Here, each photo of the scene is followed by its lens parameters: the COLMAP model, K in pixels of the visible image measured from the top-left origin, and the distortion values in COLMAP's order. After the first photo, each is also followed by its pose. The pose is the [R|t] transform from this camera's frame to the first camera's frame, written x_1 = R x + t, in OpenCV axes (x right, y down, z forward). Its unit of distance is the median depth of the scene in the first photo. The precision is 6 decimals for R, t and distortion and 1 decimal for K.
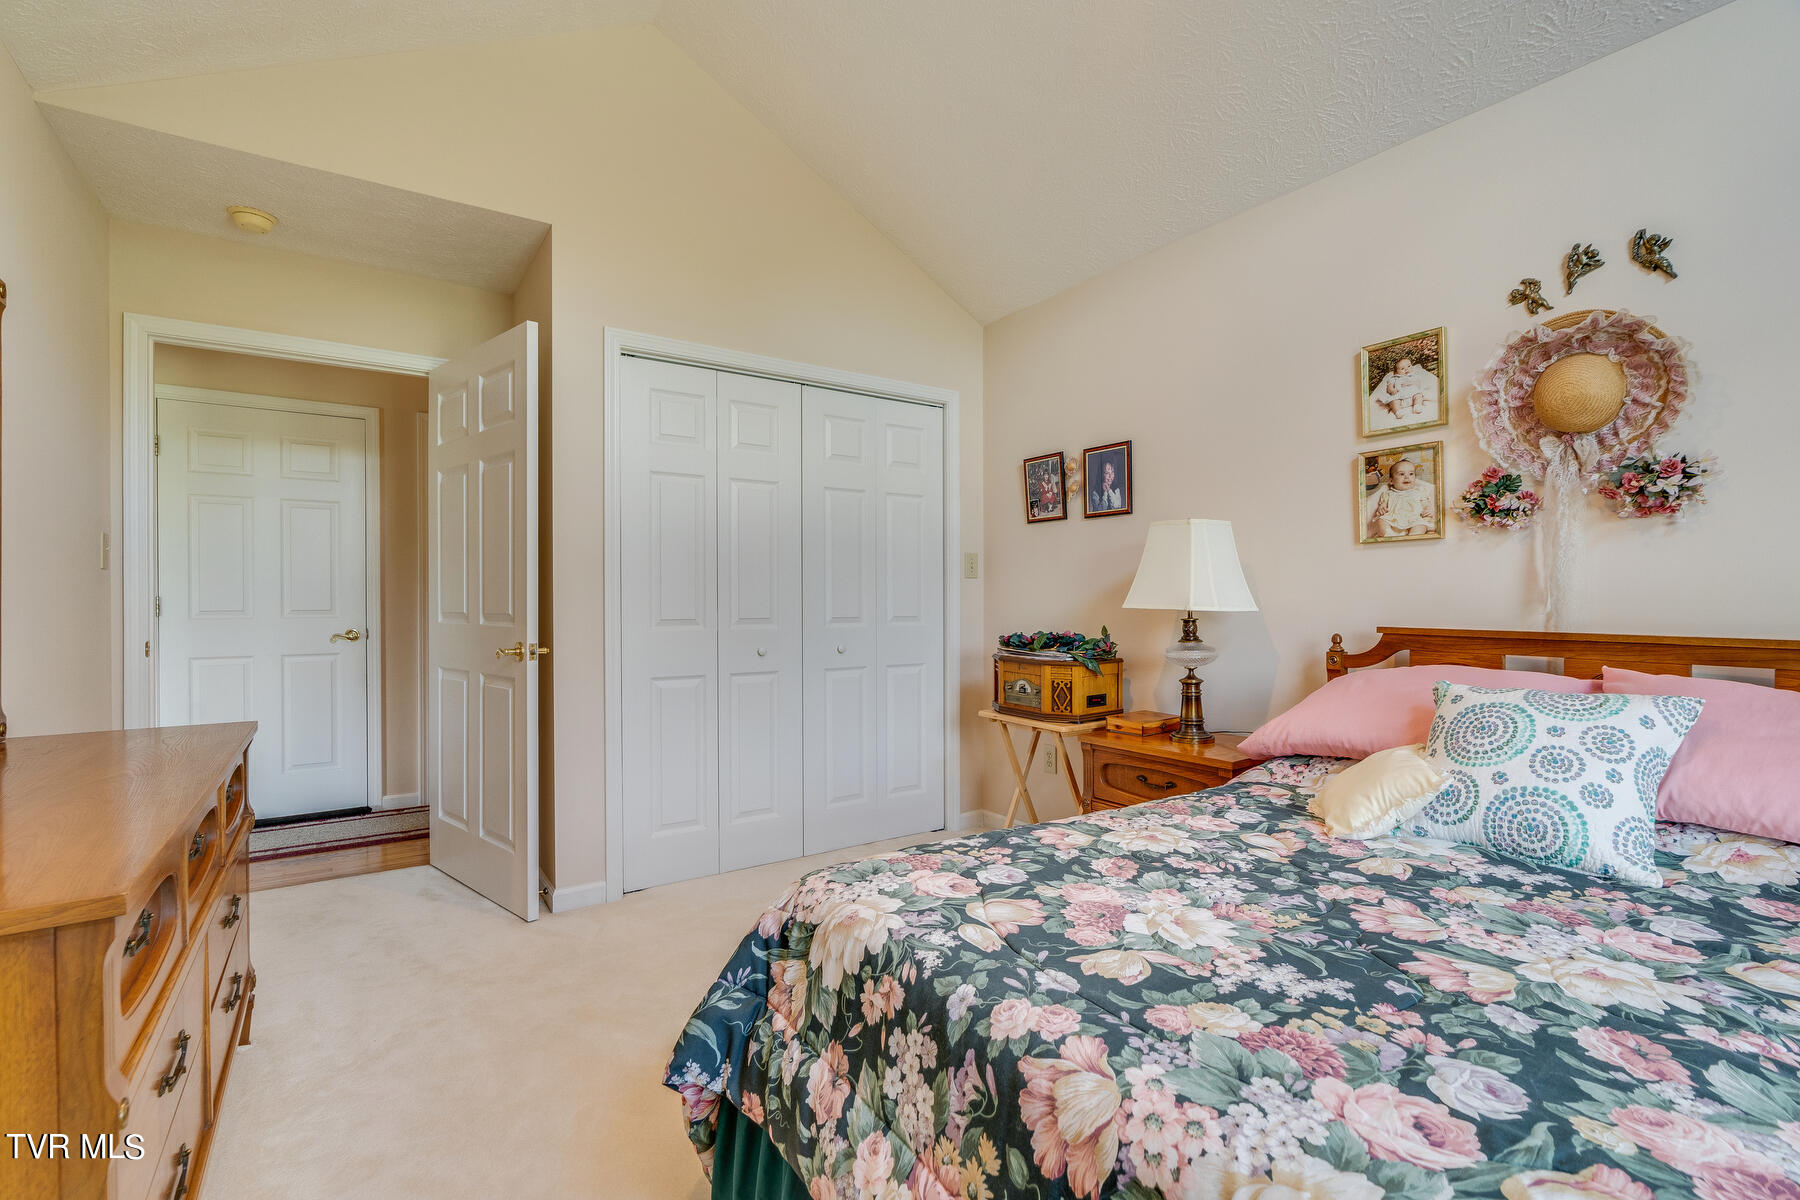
lens RADIAL K [[815.2, 0, 898.1], [0, 815.2, 606.9], [0, 0, 1]] dist [-0.003629, -0.000418]
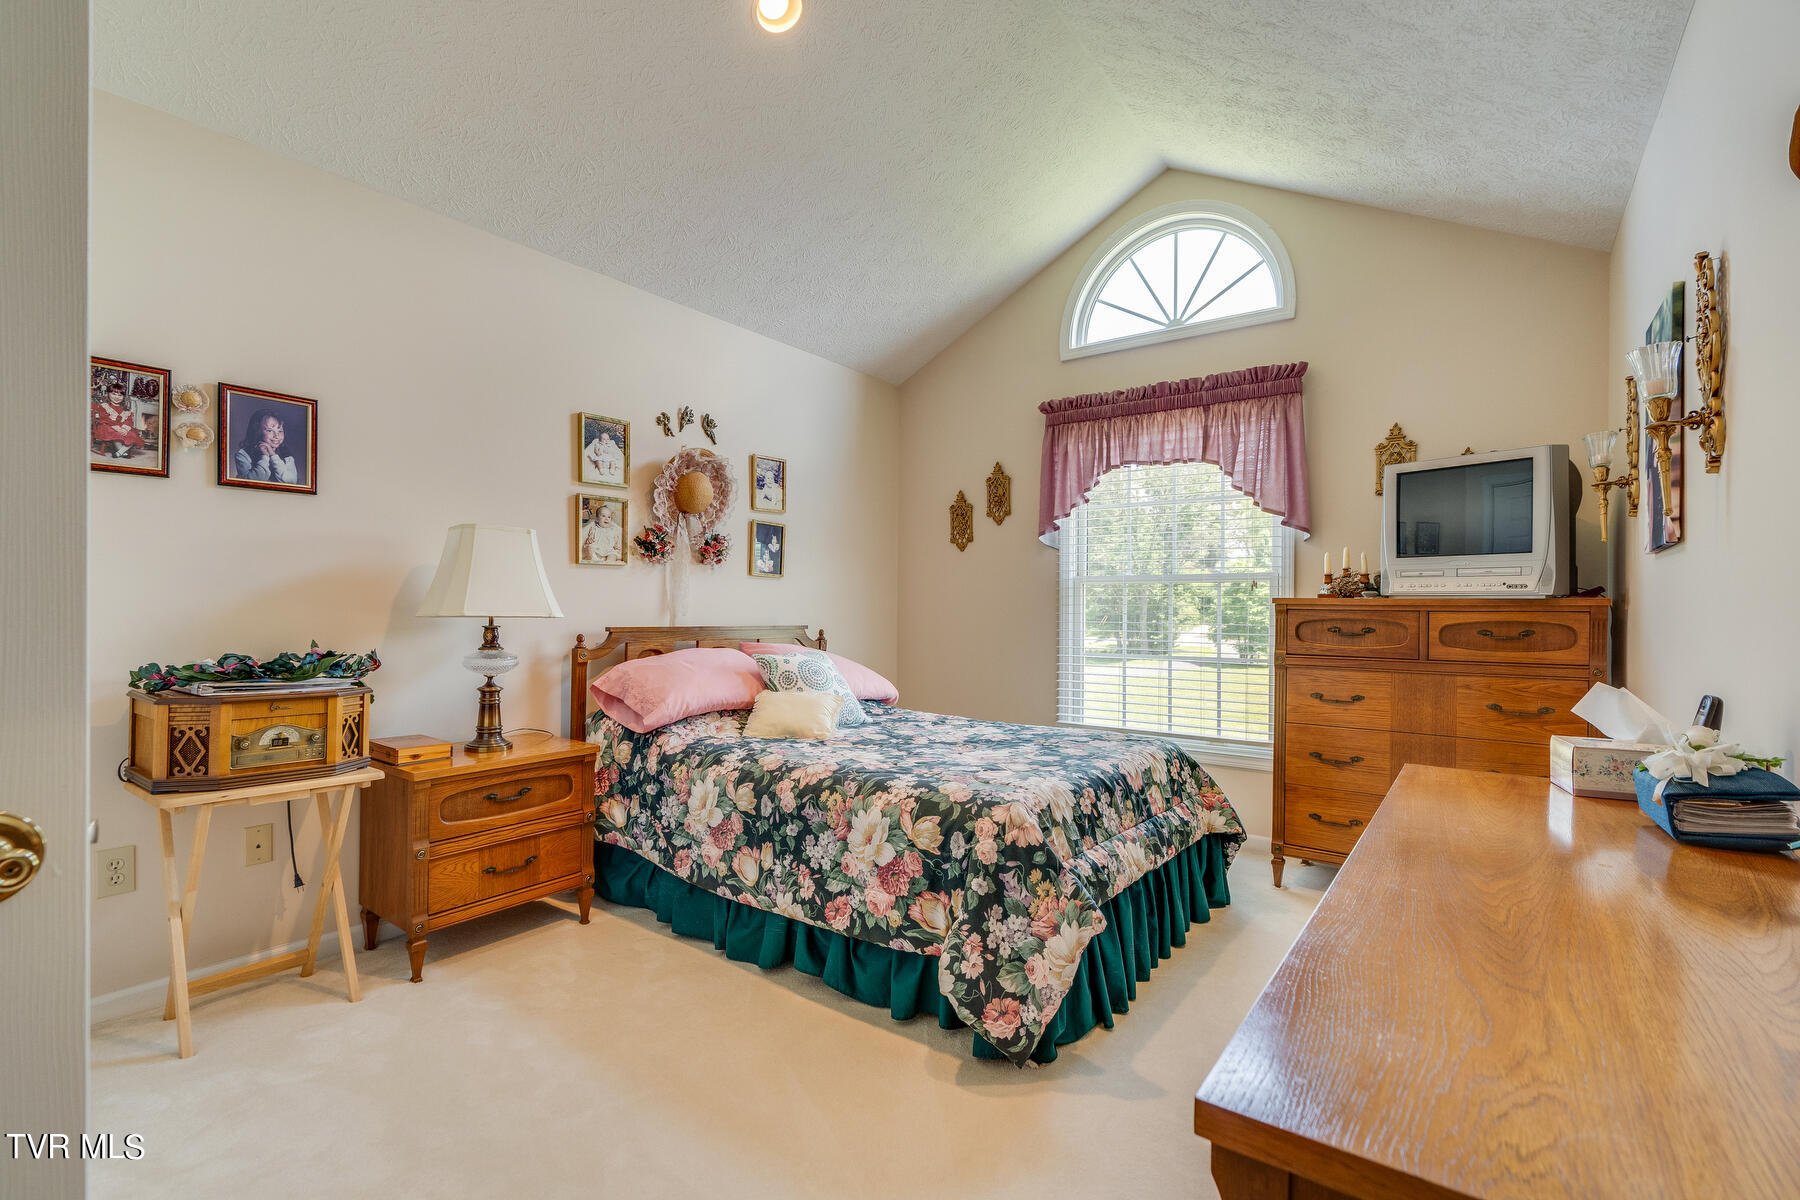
lens RADIAL K [[815.2, 0, 898.1], [0, 815.2, 606.9], [0, 0, 1]] dist [-0.003629, -0.000418]
pose [[-0.327589, 0.000616, 0.944820, -0.822485], [0.002179, 0.999998, 0.000104, -0.008276], [-0.944818, 0.002093, -0.327590, 0.956021]]
